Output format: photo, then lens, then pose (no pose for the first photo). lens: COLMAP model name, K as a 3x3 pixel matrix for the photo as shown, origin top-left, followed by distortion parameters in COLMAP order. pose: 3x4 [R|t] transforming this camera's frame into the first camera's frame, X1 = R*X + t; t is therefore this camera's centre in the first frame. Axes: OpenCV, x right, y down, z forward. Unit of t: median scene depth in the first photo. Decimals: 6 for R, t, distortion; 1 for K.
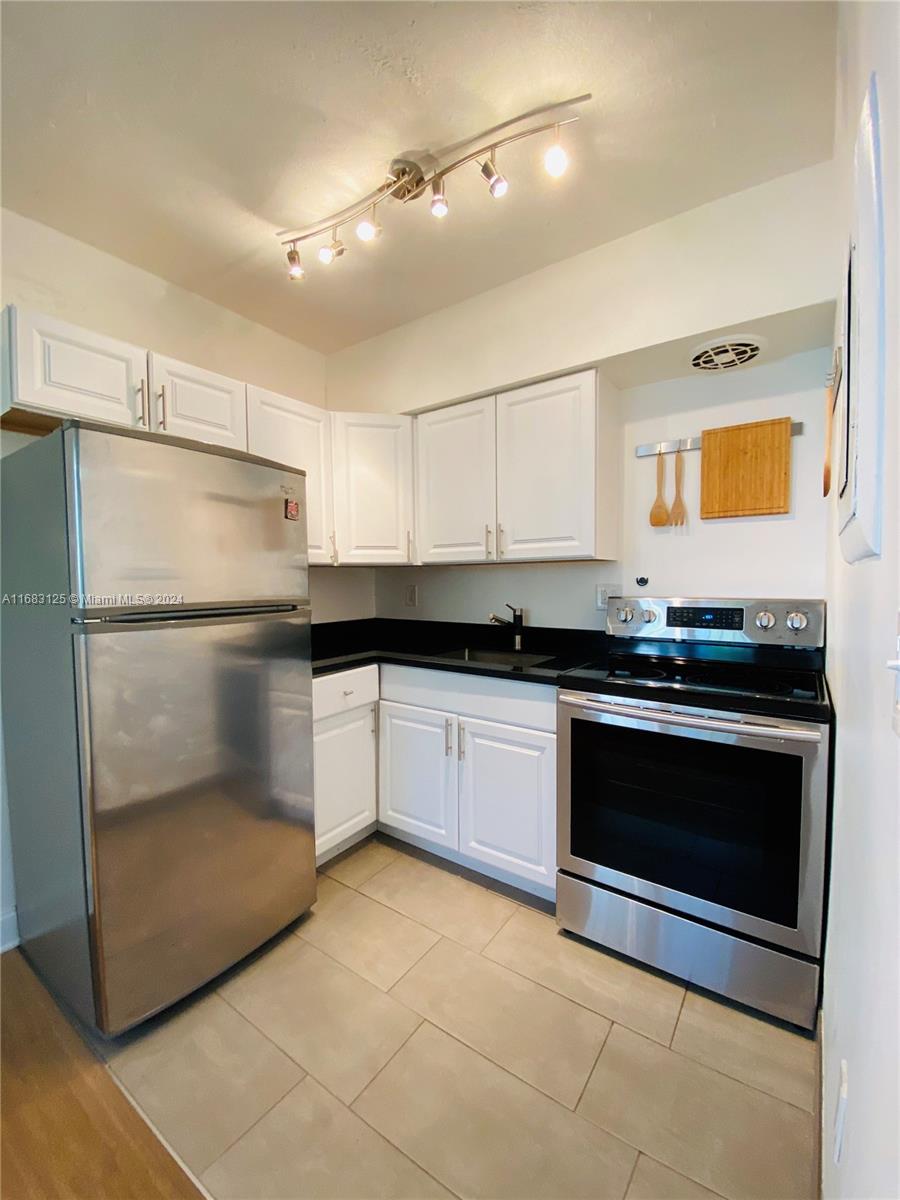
lens RADIAL K [[490.7, 0, 450.0], [0, 490.7, 600.0], [0, 0, 1]] dist [0.033971, -0.000206]
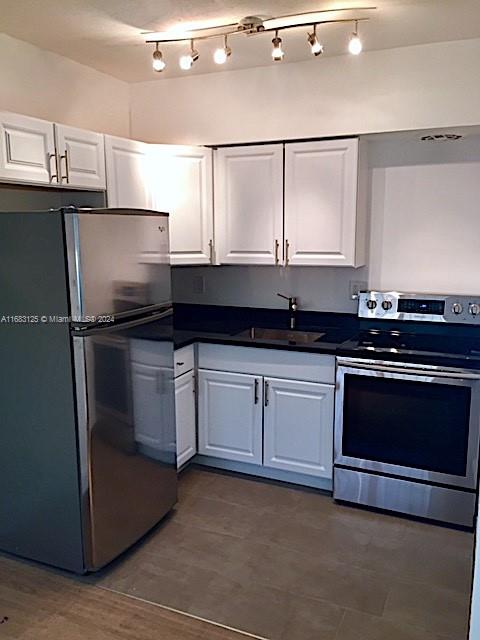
lens RADIAL K [[546.2, 0, 240.0], [0, 546.2, 320.0], [0, 0, 1]] dist [-0.002280, 0.322480]
pose [[0.979393, -0.033153, 0.199225, -0.368726], [0.007498, 0.991724, 0.128170, -0.138933], [-0.201825, -0.124035, 0.971536, -0.535688]]
